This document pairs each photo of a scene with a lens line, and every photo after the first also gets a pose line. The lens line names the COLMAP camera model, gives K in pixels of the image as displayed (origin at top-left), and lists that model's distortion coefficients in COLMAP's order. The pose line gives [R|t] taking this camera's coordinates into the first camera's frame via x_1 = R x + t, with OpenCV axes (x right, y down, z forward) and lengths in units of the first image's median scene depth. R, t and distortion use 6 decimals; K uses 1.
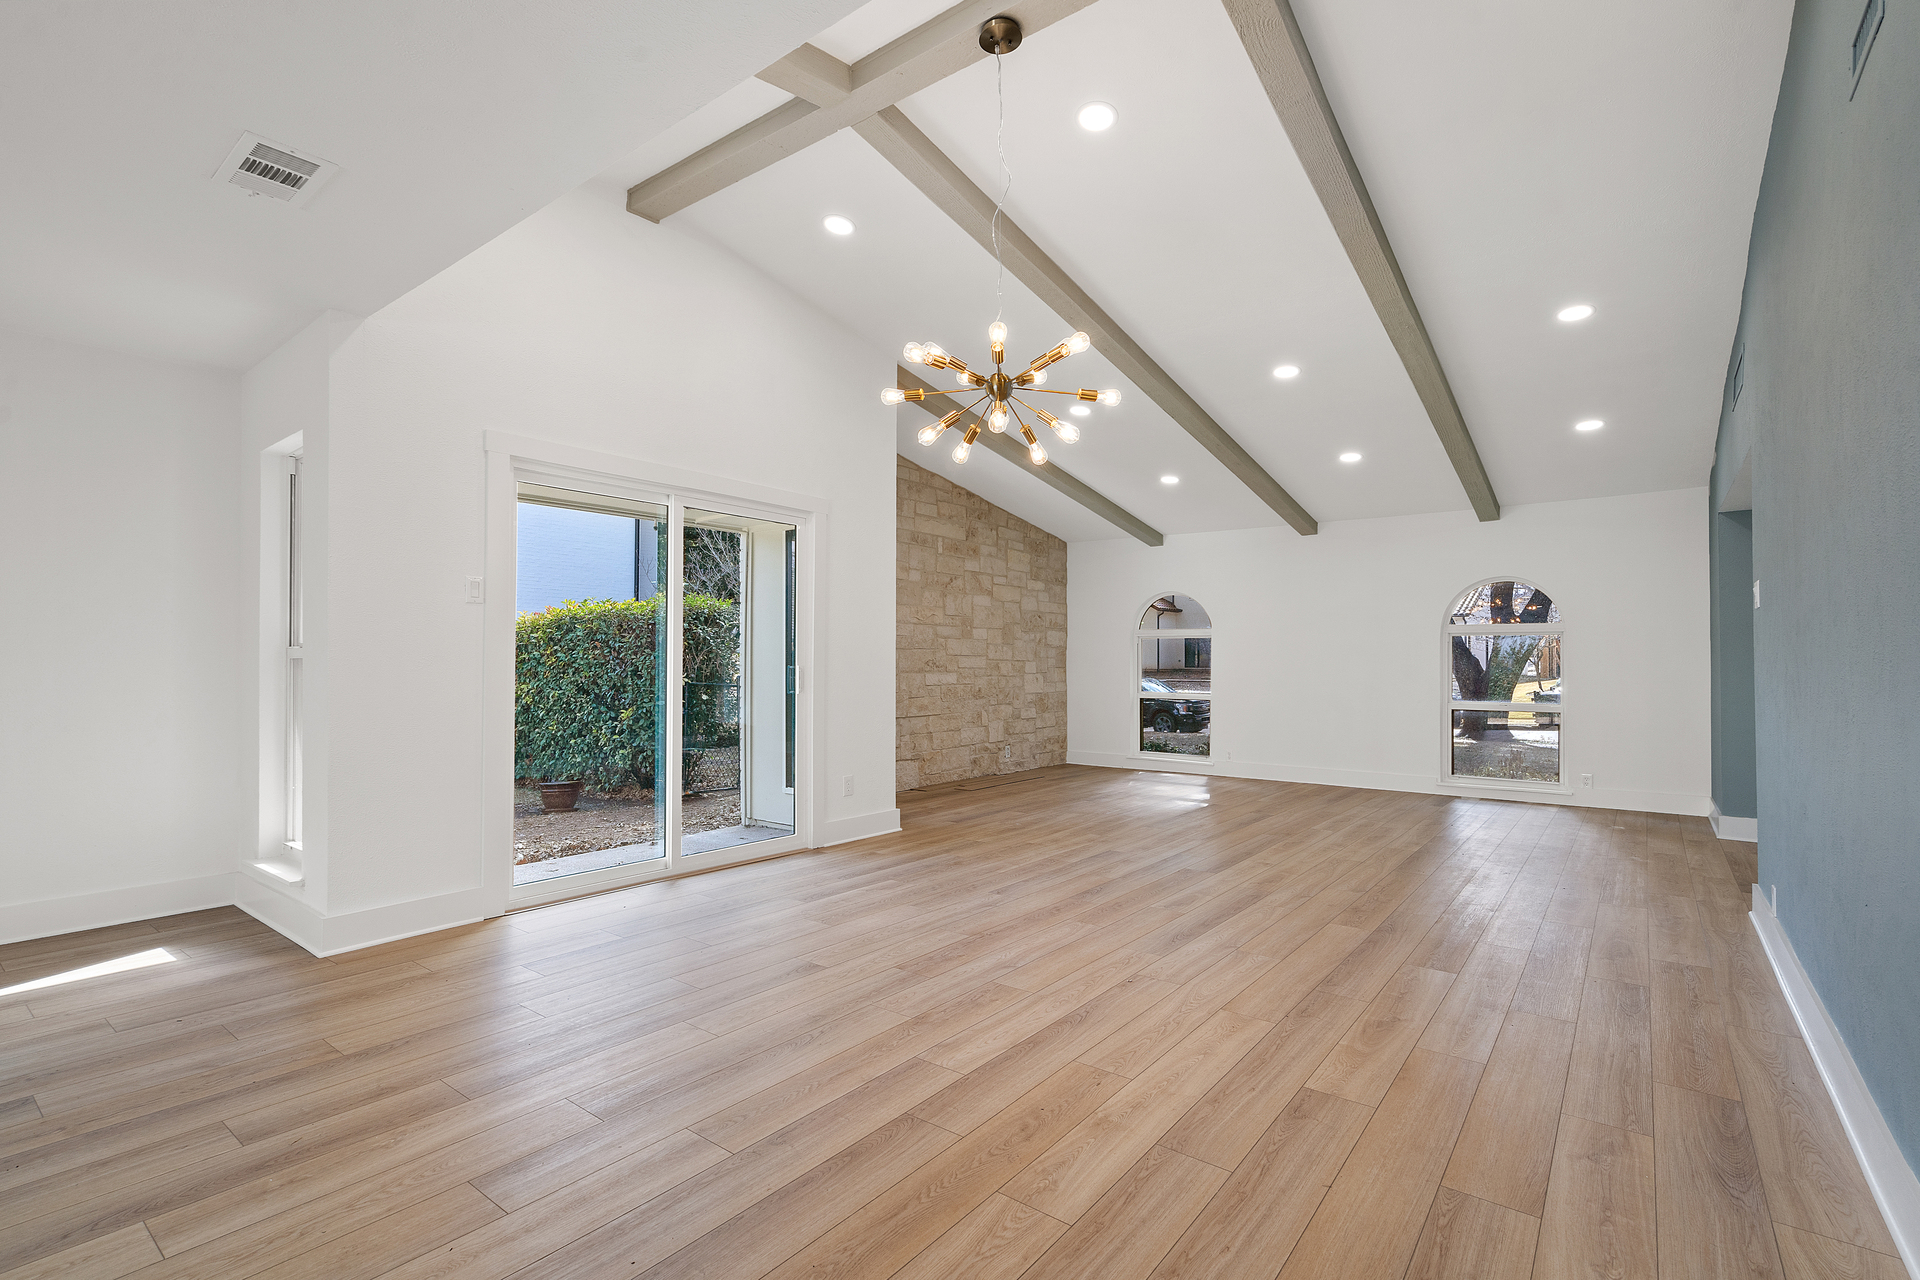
lens RADIAL K [[888.6, 0, 955.3], [0, 888.6, 642.2], [0, 0, 1]] dist [-0.001410, -0.000431]
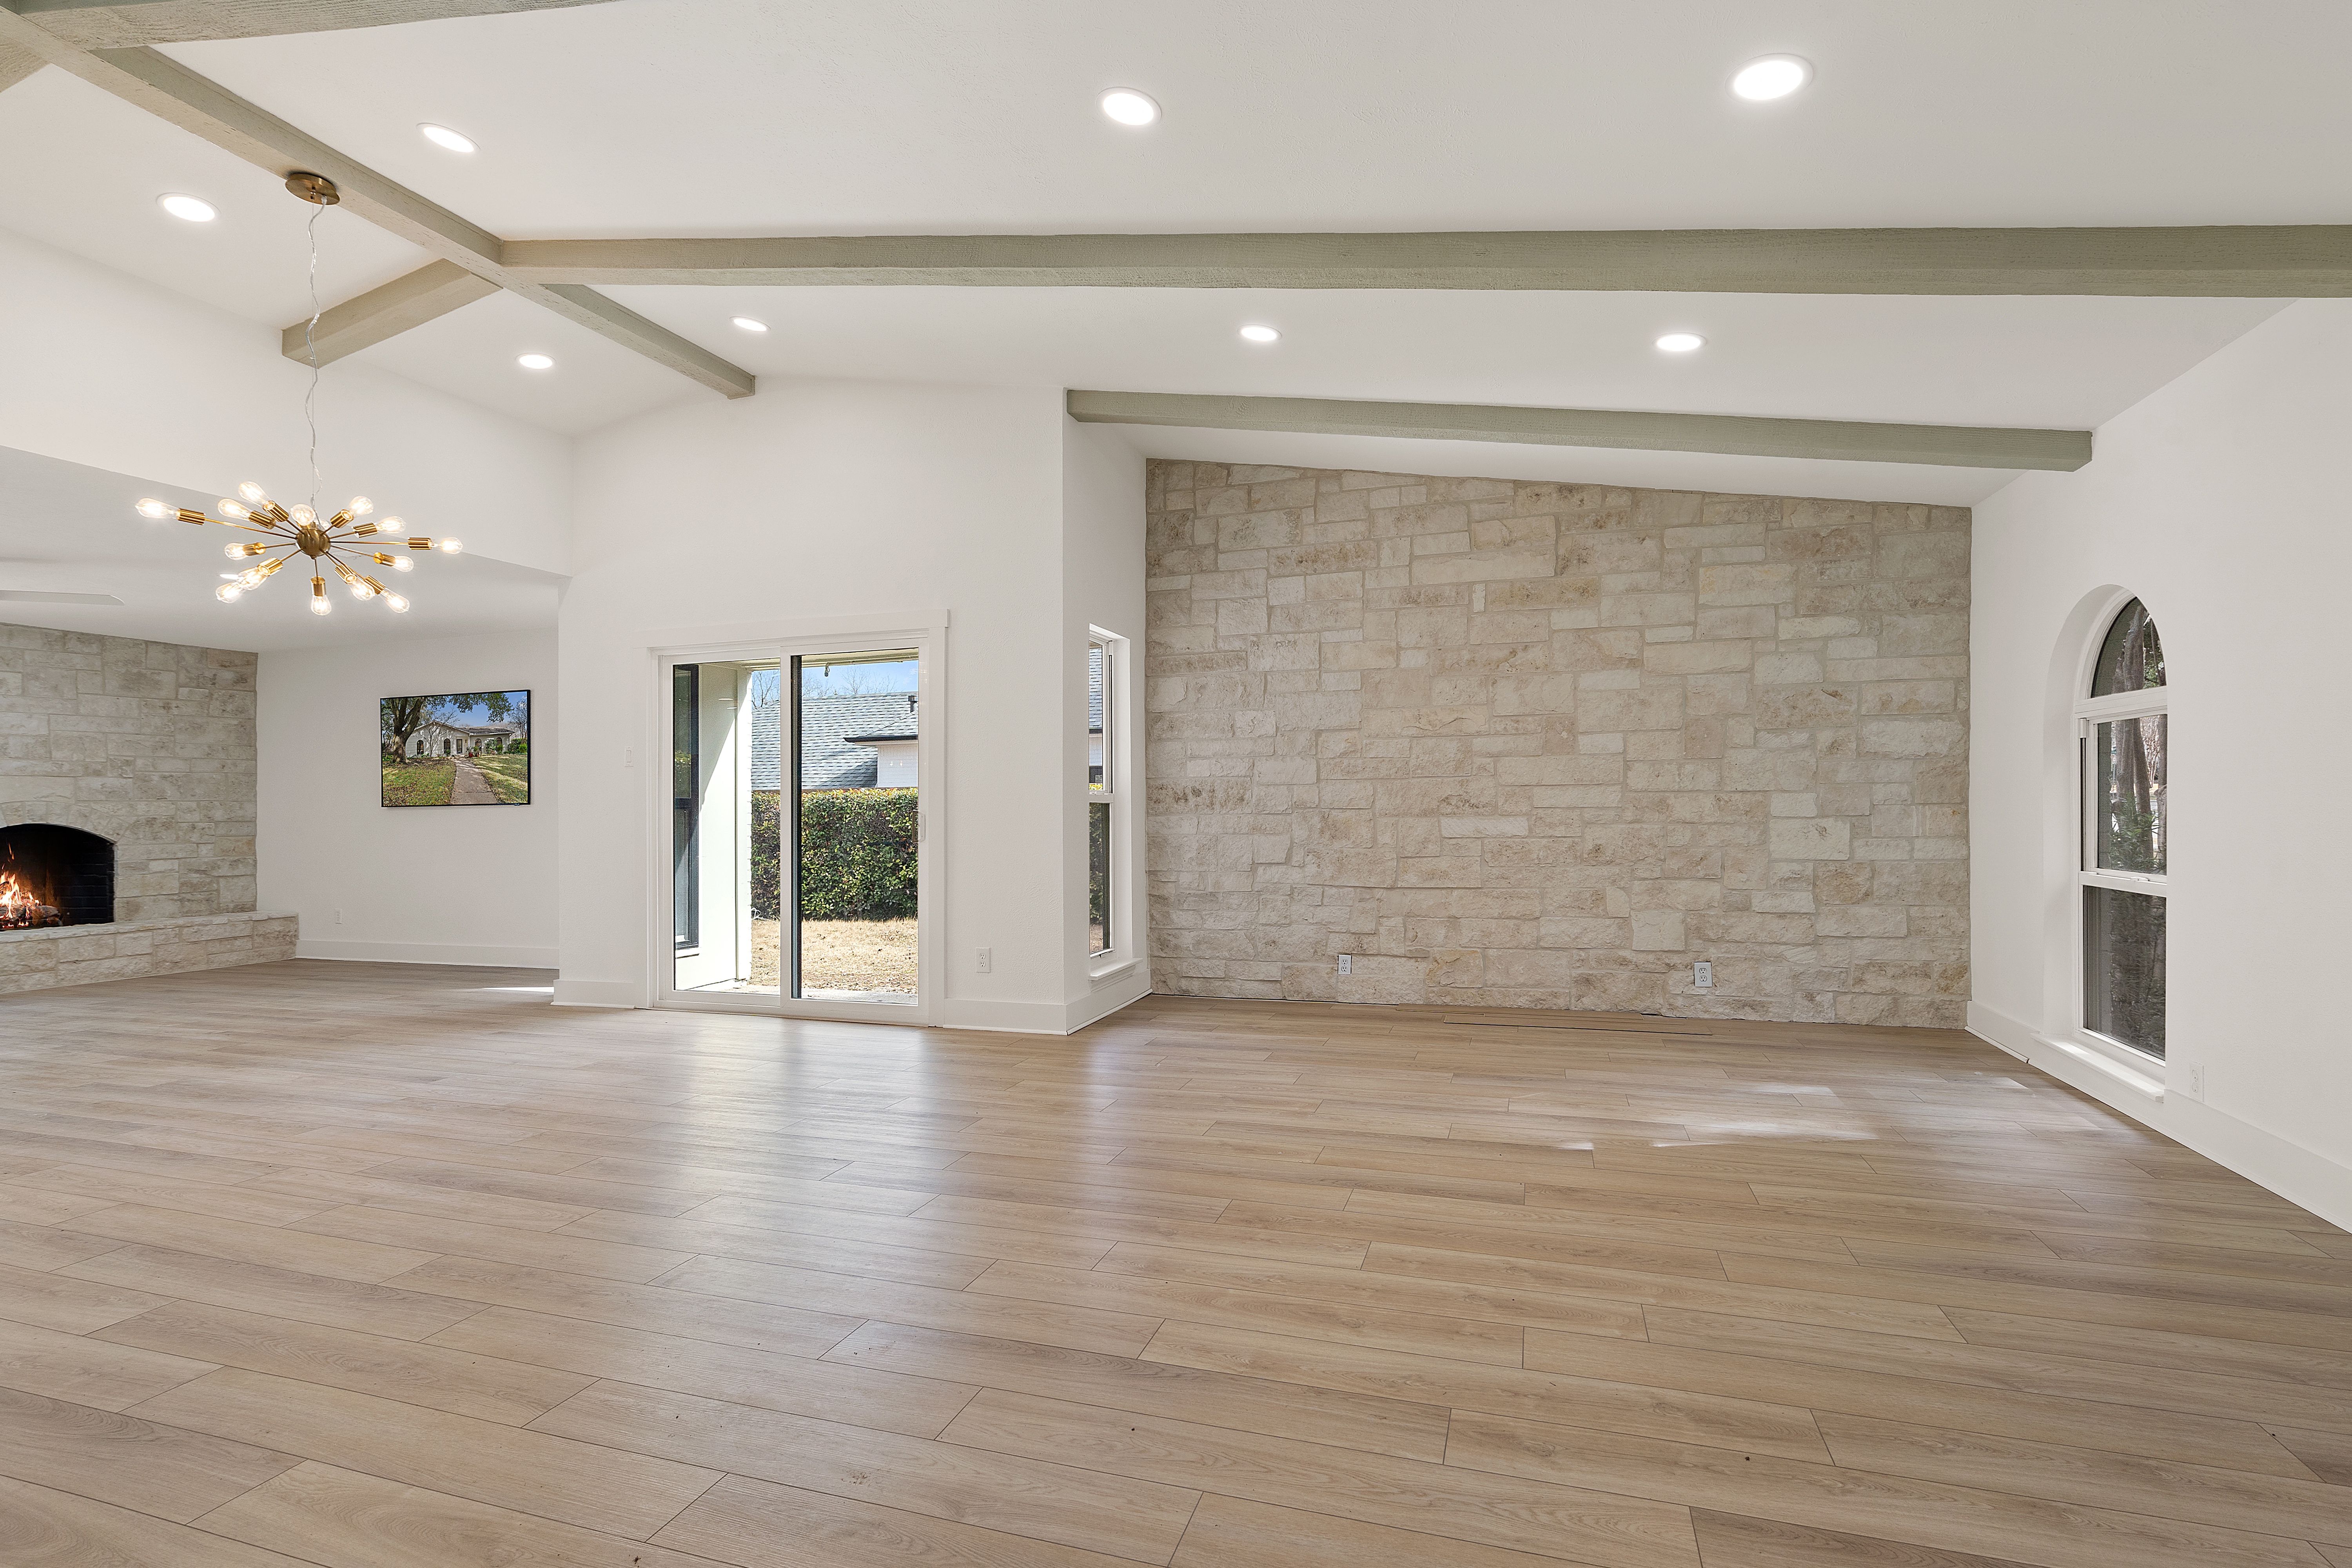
lens RADIAL K [[1088.5, 0, 1165.2], [0, 1088.5, 800.4], [0, 0, 1]] dist [-0.001410, -0.000431]
pose [[0.341855, -0.010164, -0.939698, 0.549490], [0.034646, 0.999398, 0.001794, 0.014427], [0.939114, -0.033171, 0.342001, 0.528666]]
